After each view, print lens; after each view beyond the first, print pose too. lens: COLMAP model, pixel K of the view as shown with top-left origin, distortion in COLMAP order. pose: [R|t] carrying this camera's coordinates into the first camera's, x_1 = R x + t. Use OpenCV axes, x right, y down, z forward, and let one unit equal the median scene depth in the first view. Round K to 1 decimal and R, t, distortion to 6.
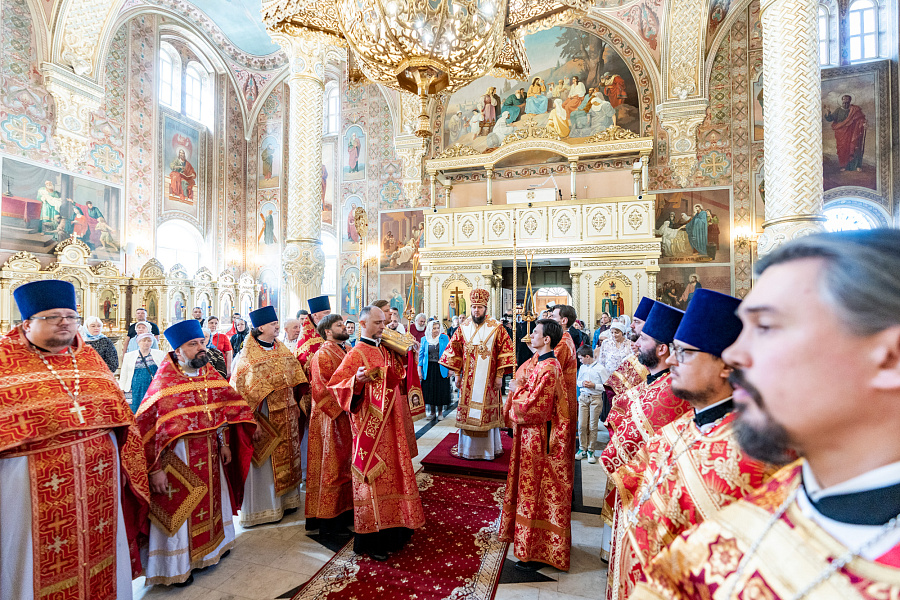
lens RADIAL K [[416.4, 0, 457.0], [0, 416.4, 301.8], [0, 0, 1]] dist [-0.005581, 0.002128]
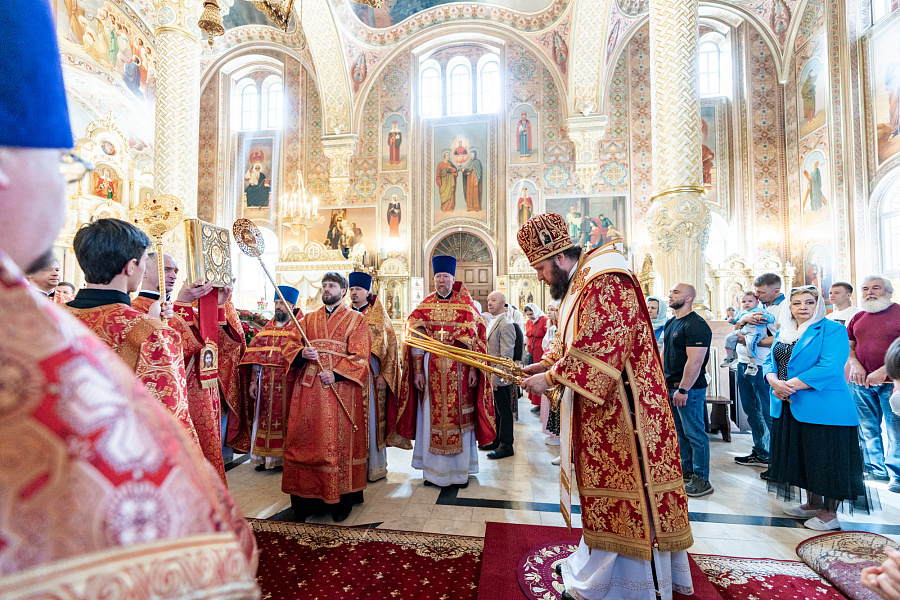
lens RADIAL K [[416.4, 0, 451.3], [0, 416.4, 303.7], [0, 0, 1]] dist [-0.005581, 0.002128]
pose [[0.120214, -0.036453, -0.992078, 0.220320], [0.019765, 0.999215, -0.034321, 0.044030], [0.992551, -0.015483, 0.120840, 0.372324]]
